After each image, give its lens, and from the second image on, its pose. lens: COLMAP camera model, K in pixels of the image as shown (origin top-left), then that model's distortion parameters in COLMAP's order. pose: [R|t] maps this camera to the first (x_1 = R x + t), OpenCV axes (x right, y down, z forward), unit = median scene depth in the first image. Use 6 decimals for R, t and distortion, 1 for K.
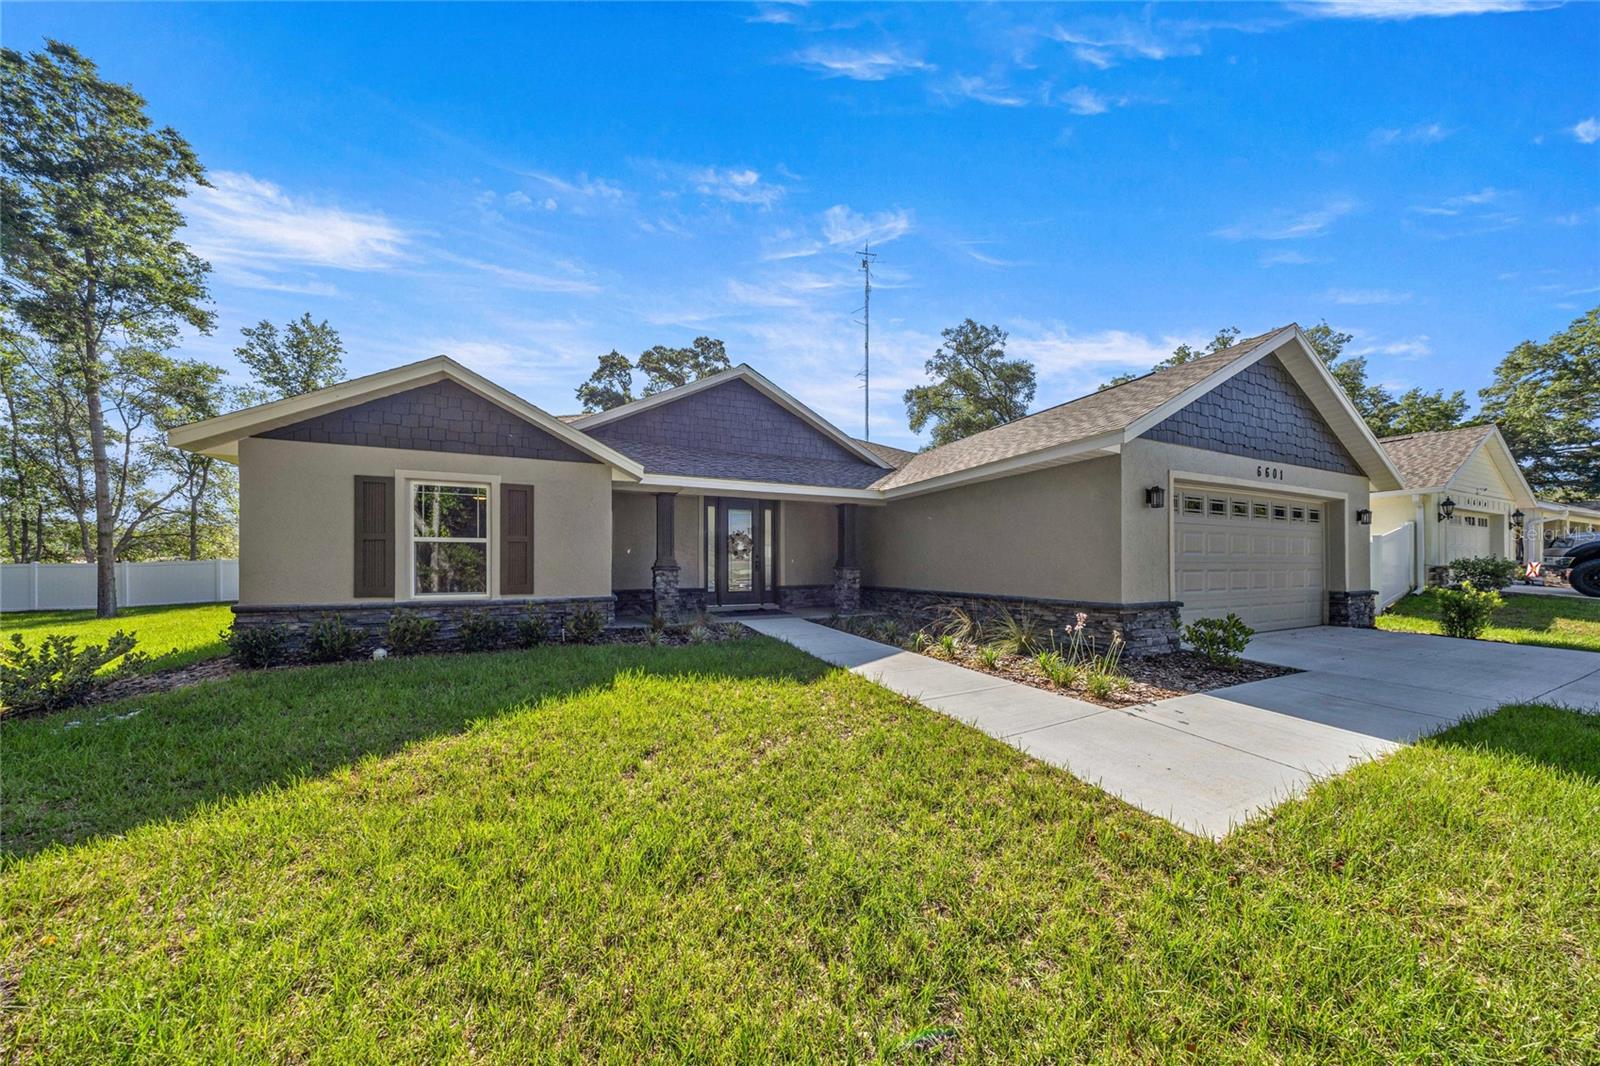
lens RADIAL K [[468.2, 0, 783.9], [0, 468.2, 551.8], [0, 0, 1]] dist [-0.005191, 0.002378]
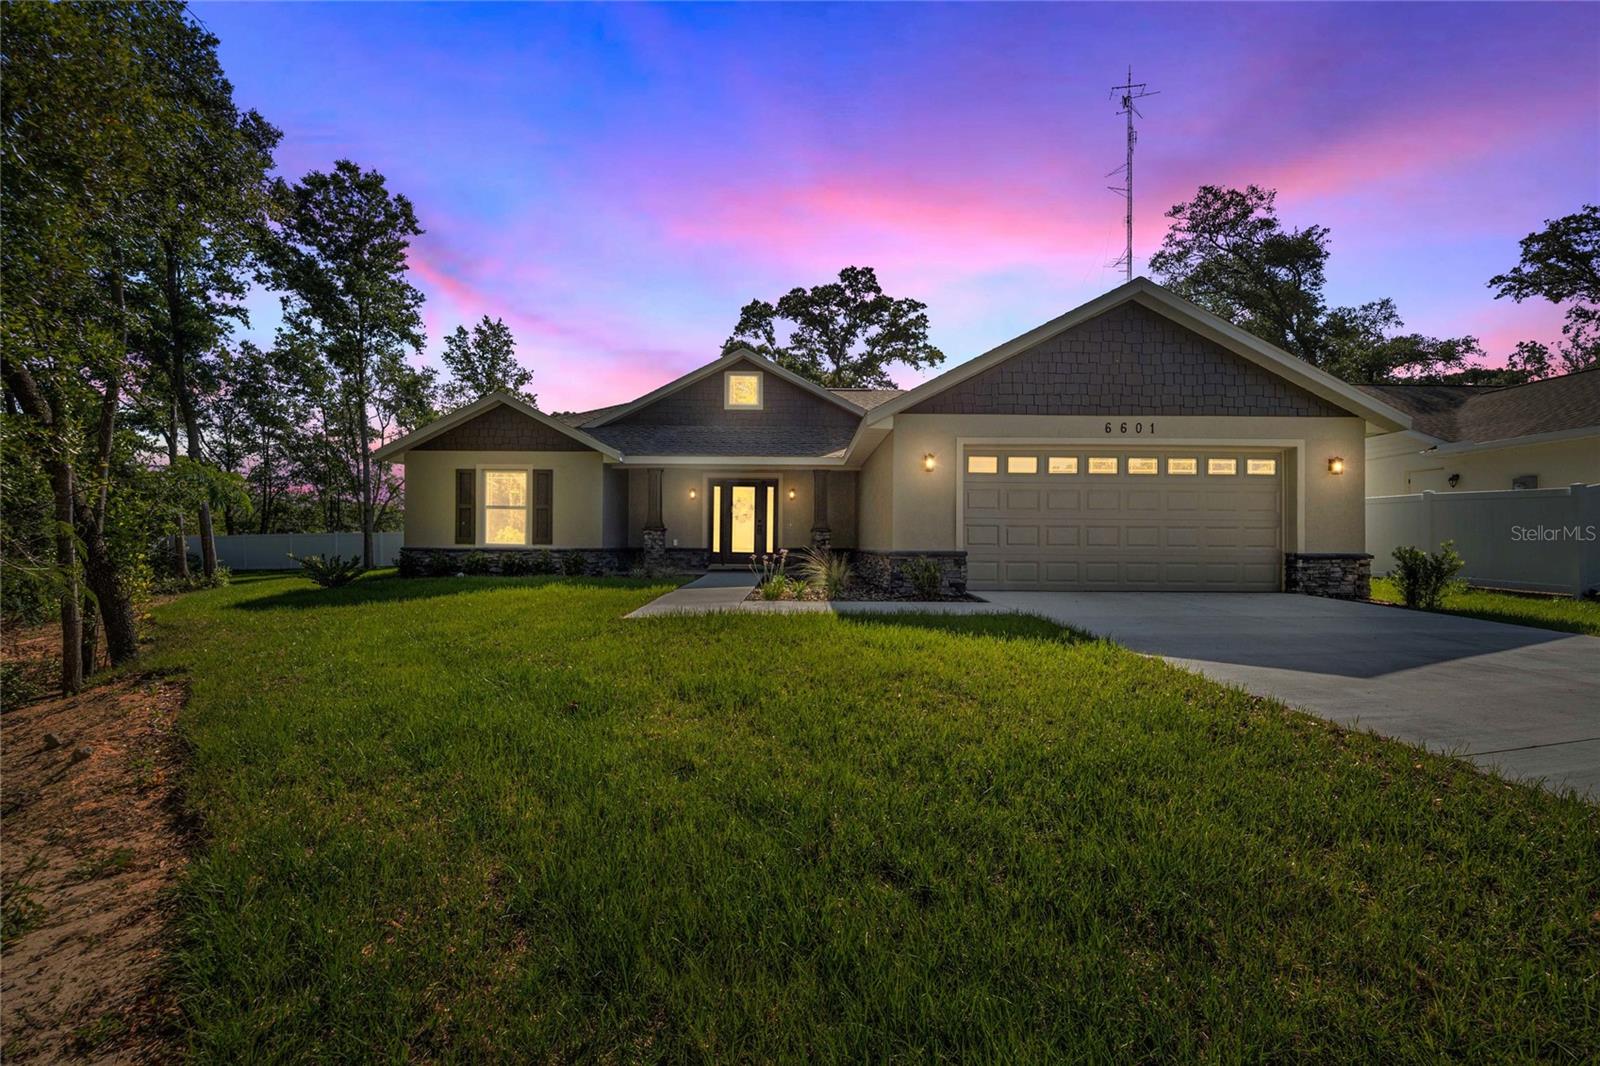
lens RADIAL K [[650.9, 0, 800.0], [0, 650.9, 533.0], [0, 0, 1]] dist [0.004063, -0.000249]
pose [[0.922136, 0.000317, -0.386865, 0.346842], [0.002716, 0.999970, 0.007294, 0.014799], [0.386855, -0.007777, 0.922108, -0.206457]]
